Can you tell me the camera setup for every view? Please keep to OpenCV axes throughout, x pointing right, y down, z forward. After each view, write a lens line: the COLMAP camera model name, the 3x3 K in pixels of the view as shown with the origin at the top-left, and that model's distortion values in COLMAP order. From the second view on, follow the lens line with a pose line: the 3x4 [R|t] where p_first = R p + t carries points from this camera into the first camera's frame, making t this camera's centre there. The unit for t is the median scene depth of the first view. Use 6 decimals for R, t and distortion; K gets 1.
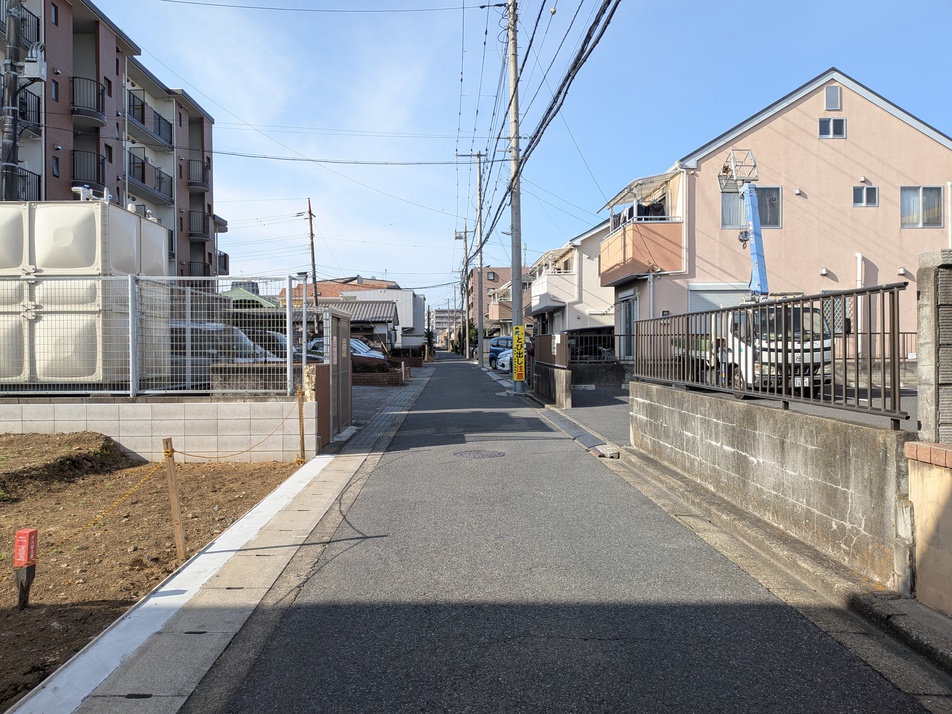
lens RADIAL K [[676.9, 0, 457.2], [0, 676.9, 355.2], [0, 0, 1]] dist [0.068142, -0.112043]
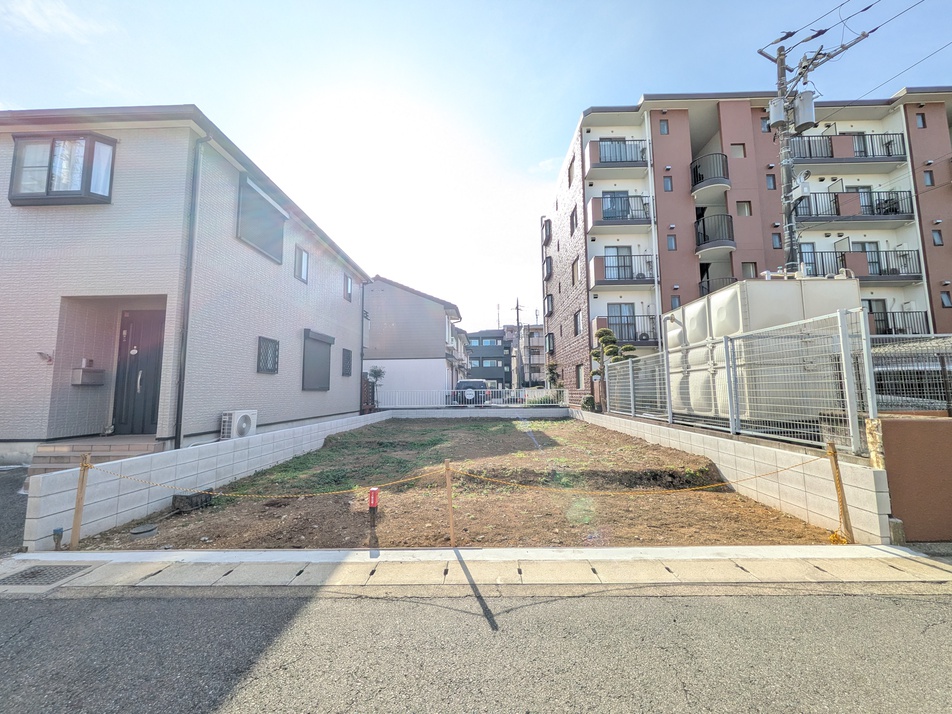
lens RADIAL K [[377.0, 0, 477.7], [0, 377.0, 353.9], [0, 0, 1]] dist [-0.001346, 0.000379]
pose [[-0.028911, -0.094675, -0.995088, 0.208285], [-0.001332, 0.995507, -0.094677, -0.016610], [0.999581, -0.001412, -0.028907, 0.522062]]
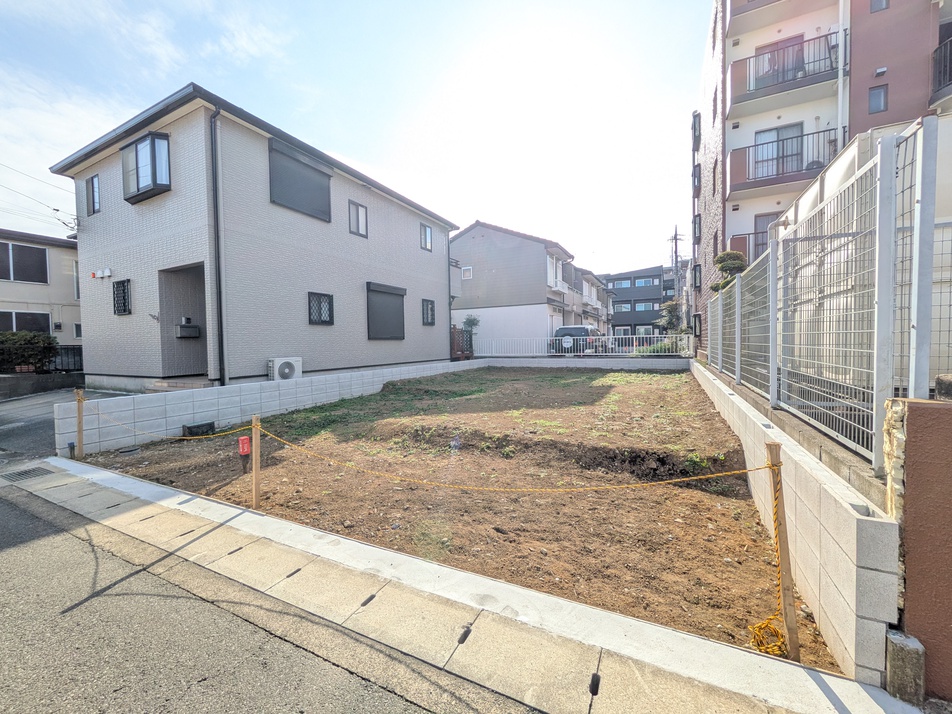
lens RADIAL K [[377.0, 0, 477.7], [0, 377.0, 353.9], [0, 0, 1]] dist [-0.001346, 0.000379]
pose [[-0.452208, 0.041226, -0.890959, 0.023831], [0.009787, 0.999100, 0.041263, -0.015021], [0.891859, 0.009939, -0.452205, 0.834771]]
